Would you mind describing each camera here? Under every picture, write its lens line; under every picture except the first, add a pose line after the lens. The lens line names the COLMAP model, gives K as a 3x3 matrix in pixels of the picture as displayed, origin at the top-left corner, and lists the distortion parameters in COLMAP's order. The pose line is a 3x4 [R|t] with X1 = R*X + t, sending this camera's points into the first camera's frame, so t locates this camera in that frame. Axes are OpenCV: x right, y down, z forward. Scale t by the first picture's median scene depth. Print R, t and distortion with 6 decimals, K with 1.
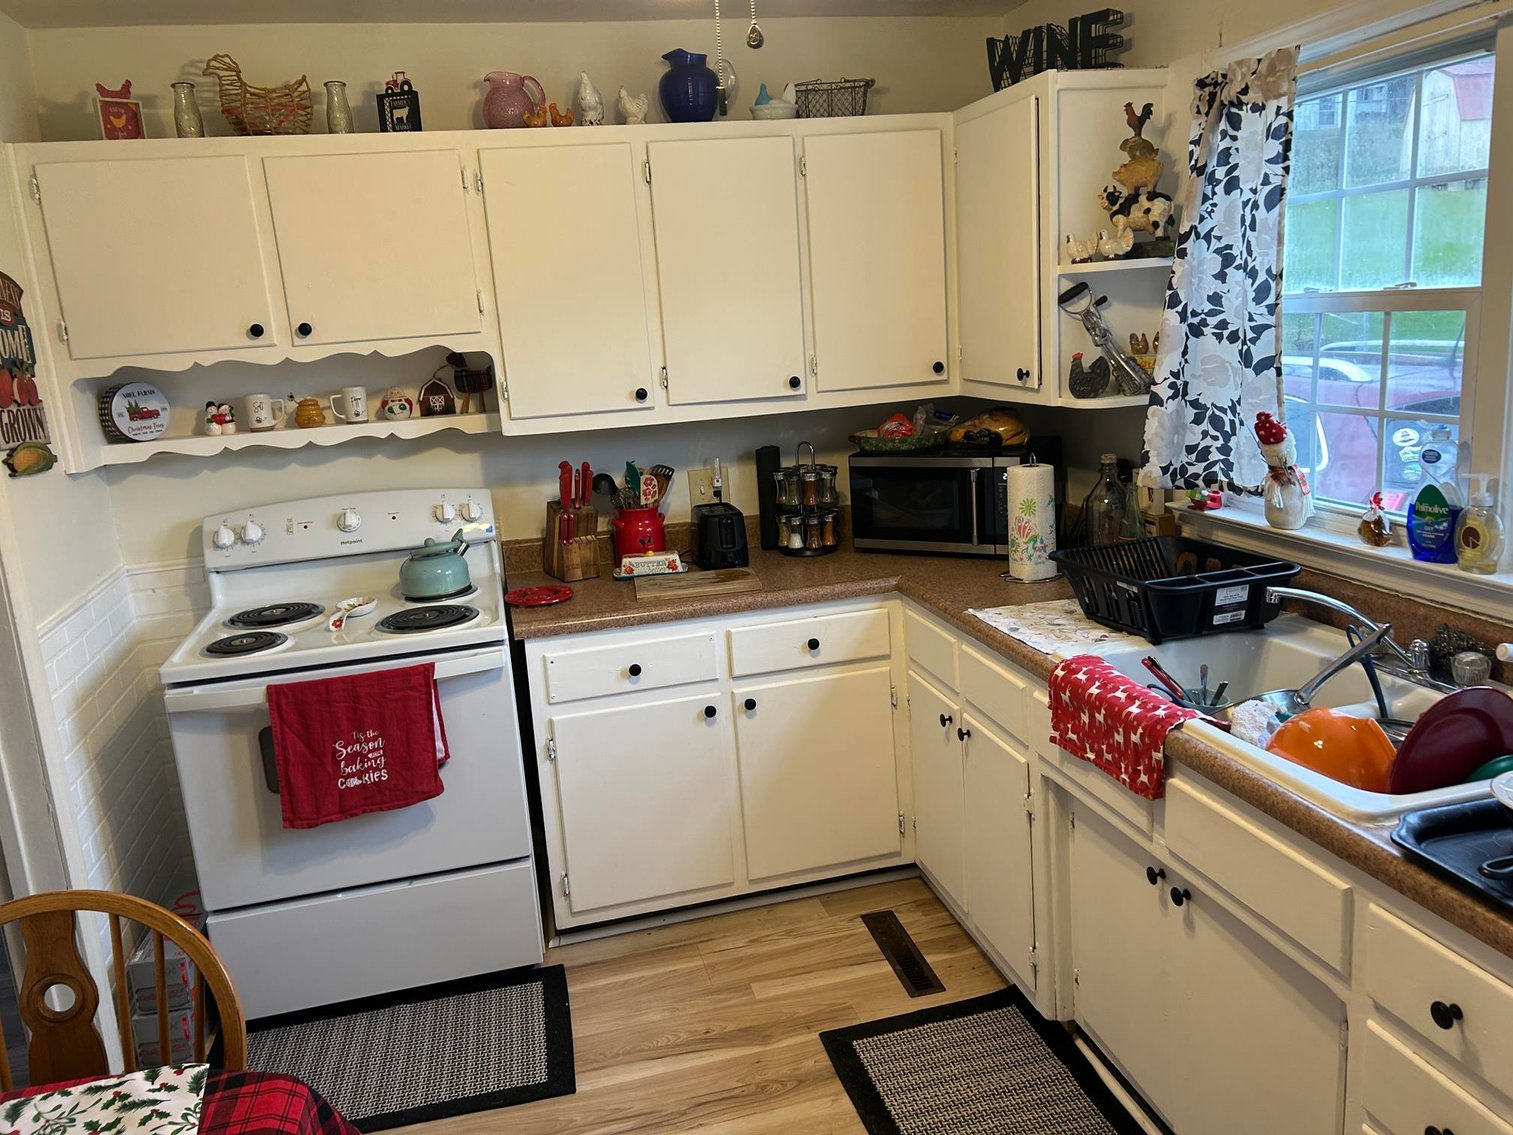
lens RADIAL K [[1139.9, 0, 756.5], [0, 1139.9, 567.5], [0, 0, 1]] dist [0.084628, -0.083618]
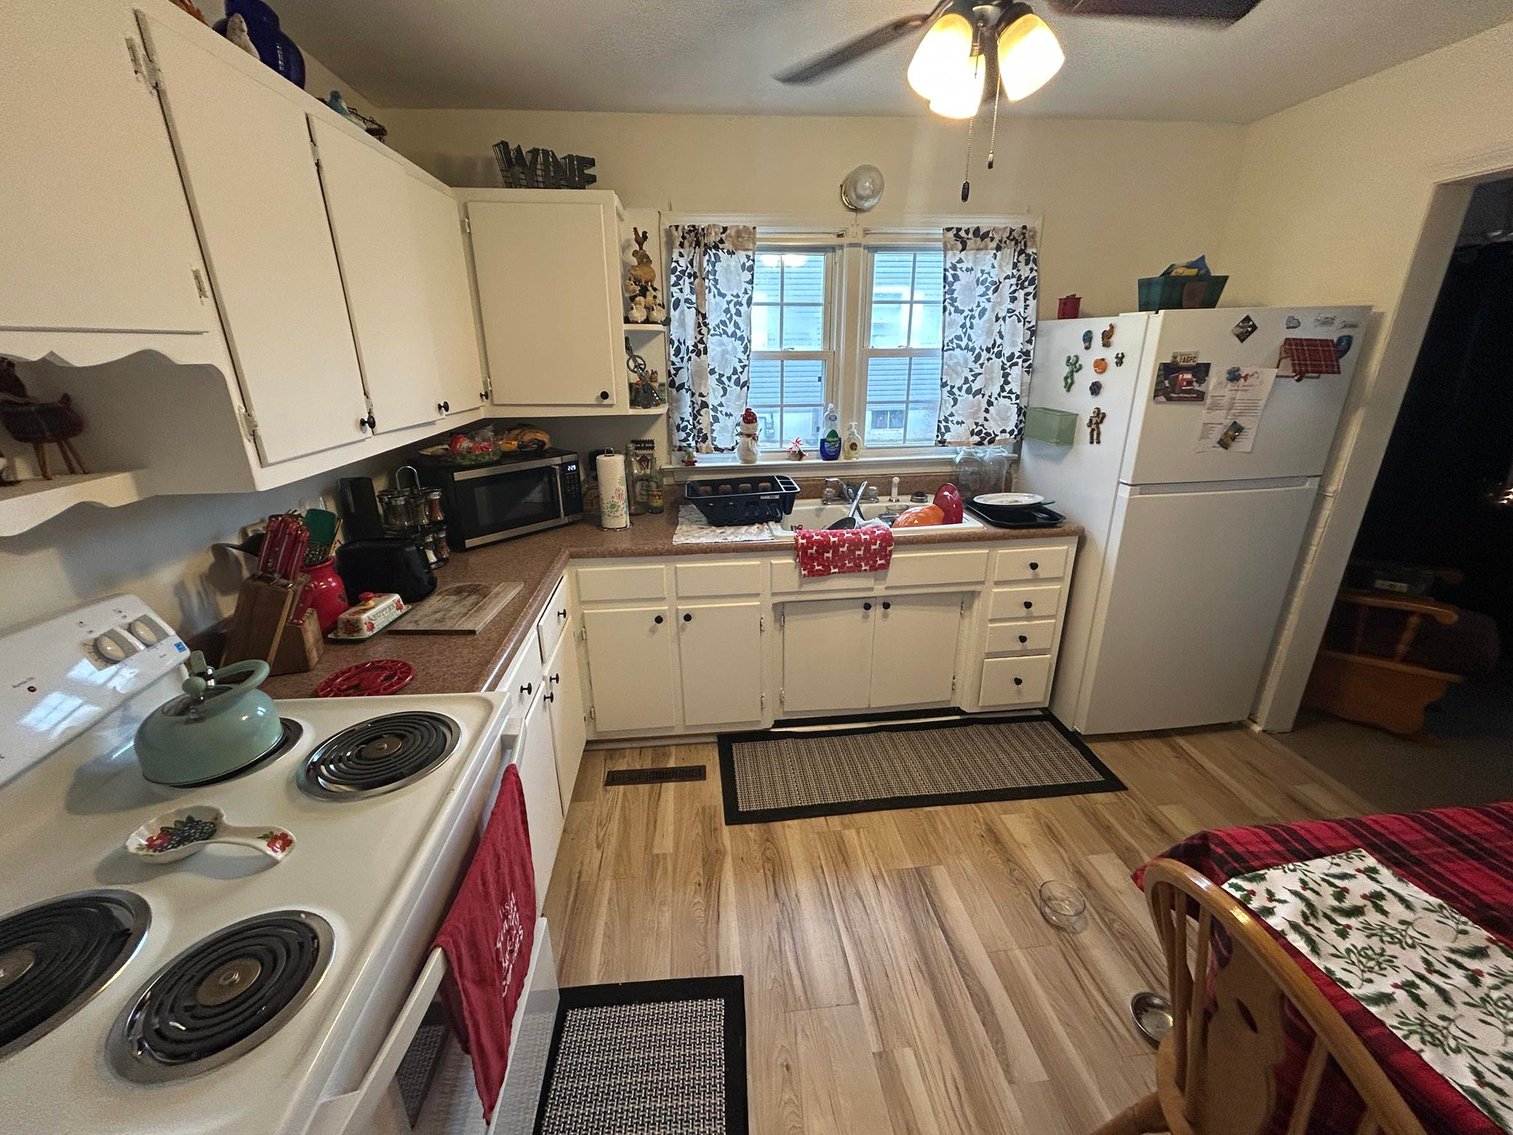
lens RADIAL K [[607.0, 0, 755.4], [0, 607.0, 574.6], [0, 0, 1]] dist [-0.001731, -0.000508]
pose [[0.134542, -0.279580, 0.950649, -0.688938], [0.219138, 0.944013, 0.246614, -0.117347], [-0.966373, 0.175143, 0.188276, 0.833240]]
